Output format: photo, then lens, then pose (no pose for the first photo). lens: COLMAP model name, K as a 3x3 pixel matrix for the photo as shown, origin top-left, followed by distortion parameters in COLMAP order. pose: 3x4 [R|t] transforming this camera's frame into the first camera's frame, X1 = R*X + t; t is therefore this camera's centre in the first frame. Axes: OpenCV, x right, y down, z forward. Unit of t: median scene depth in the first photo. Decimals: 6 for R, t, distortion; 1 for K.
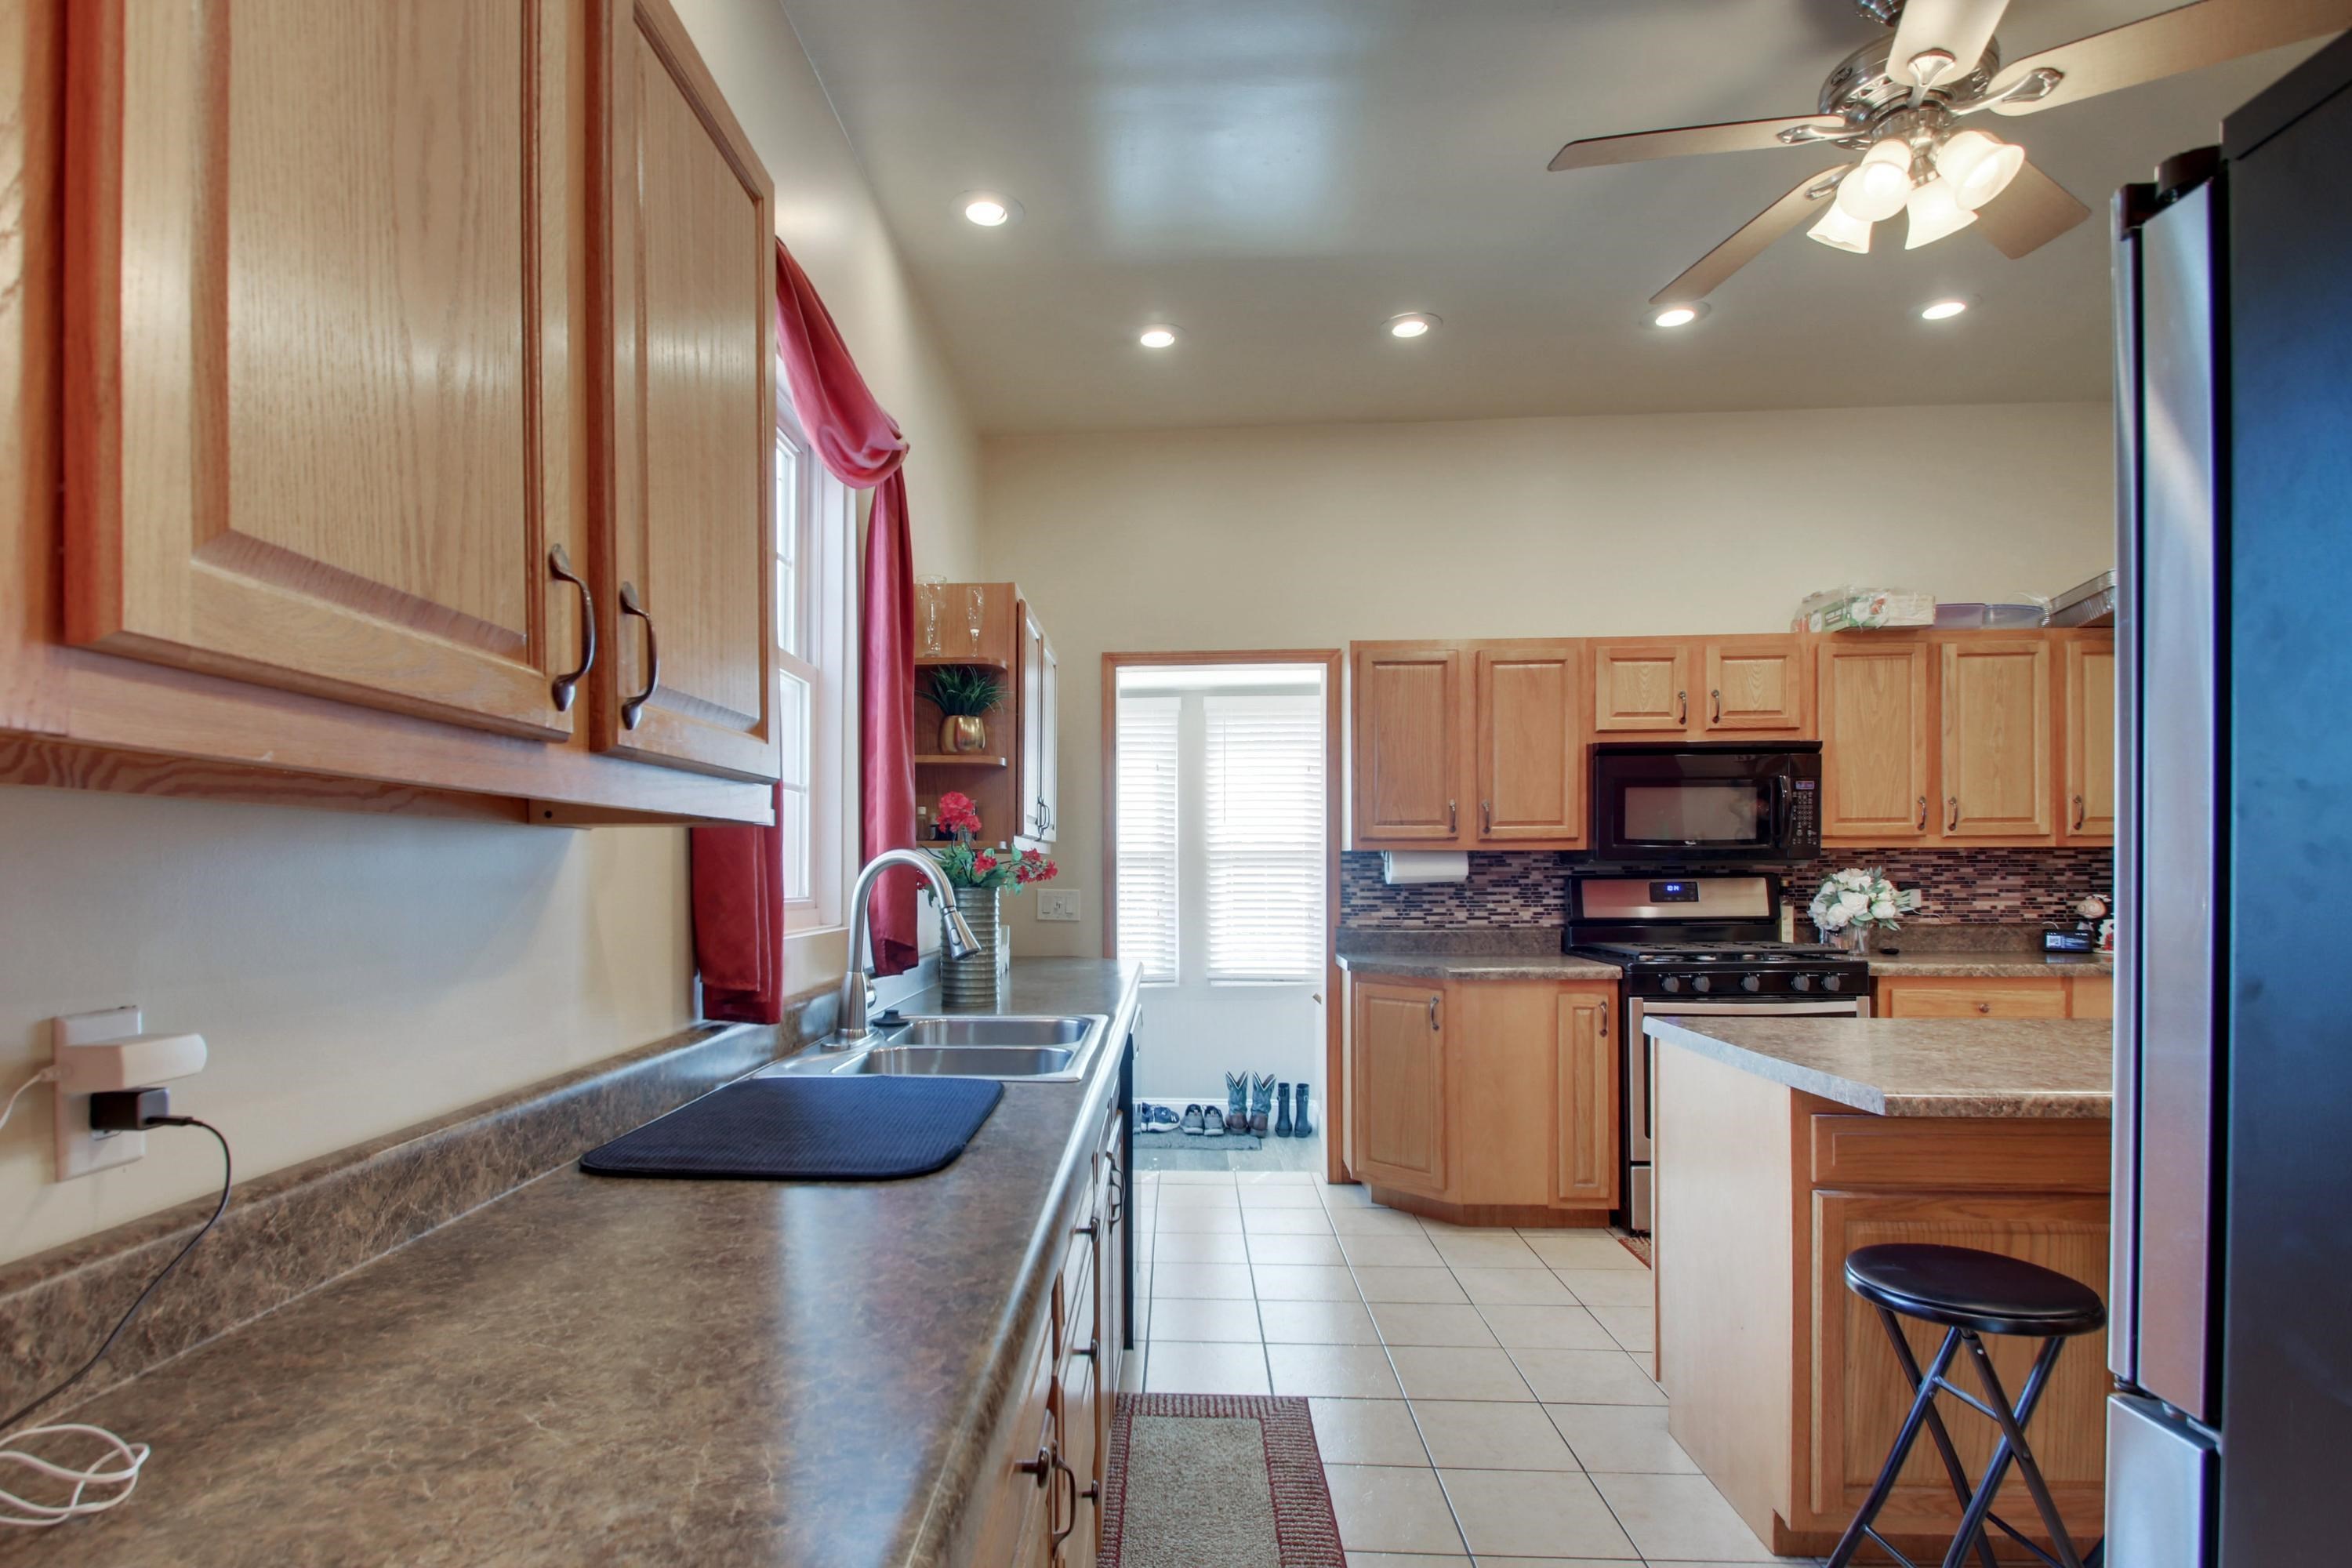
lens RADIAL K [[1148.9, 0, 1166.5], [0, 1148.9, 817.5], [0, 0, 1]] dist [0.001565, -0.016888]
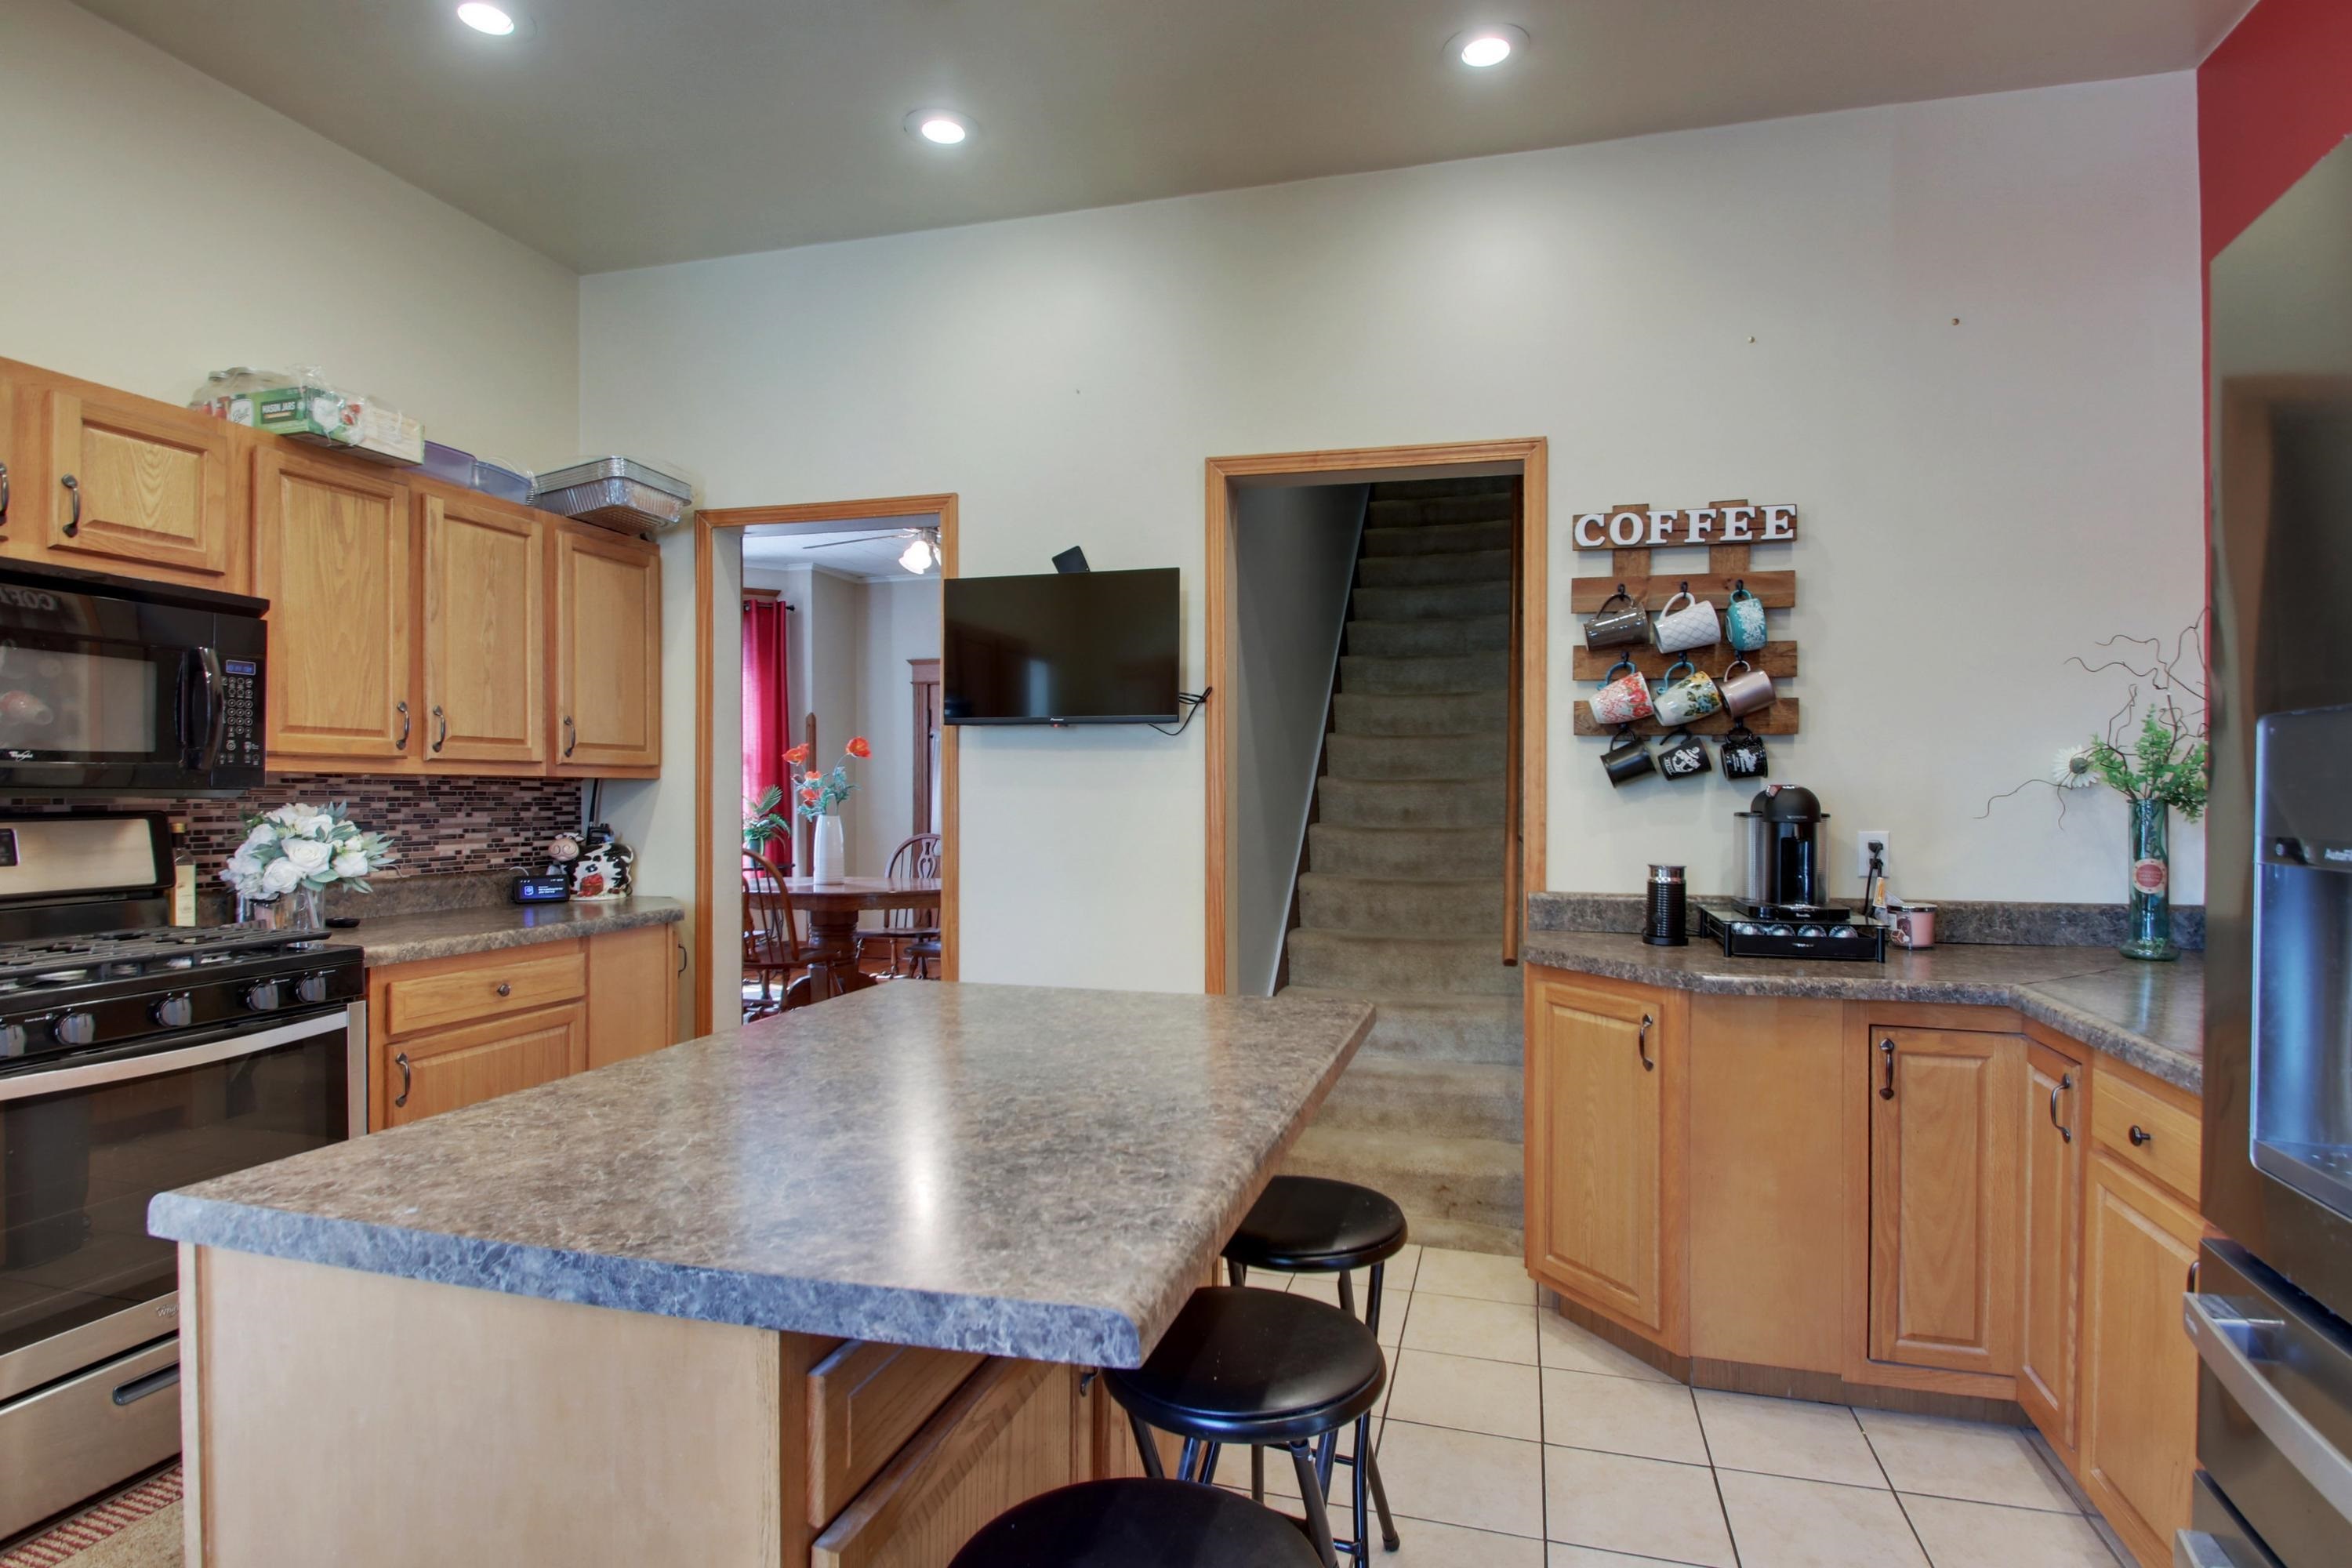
lens RADIAL K [[1148.9, 0, 1166.5], [0, 1148.9, 817.5], [0, 0, 1]] dist [0.001565, -0.016888]
pose [[0.242129, -0.014661, 0.970133, 0.082111], [-0.044412, 0.998670, 0.026177, 0.013193], [-0.969227, -0.049424, 0.241156, 0.359737]]
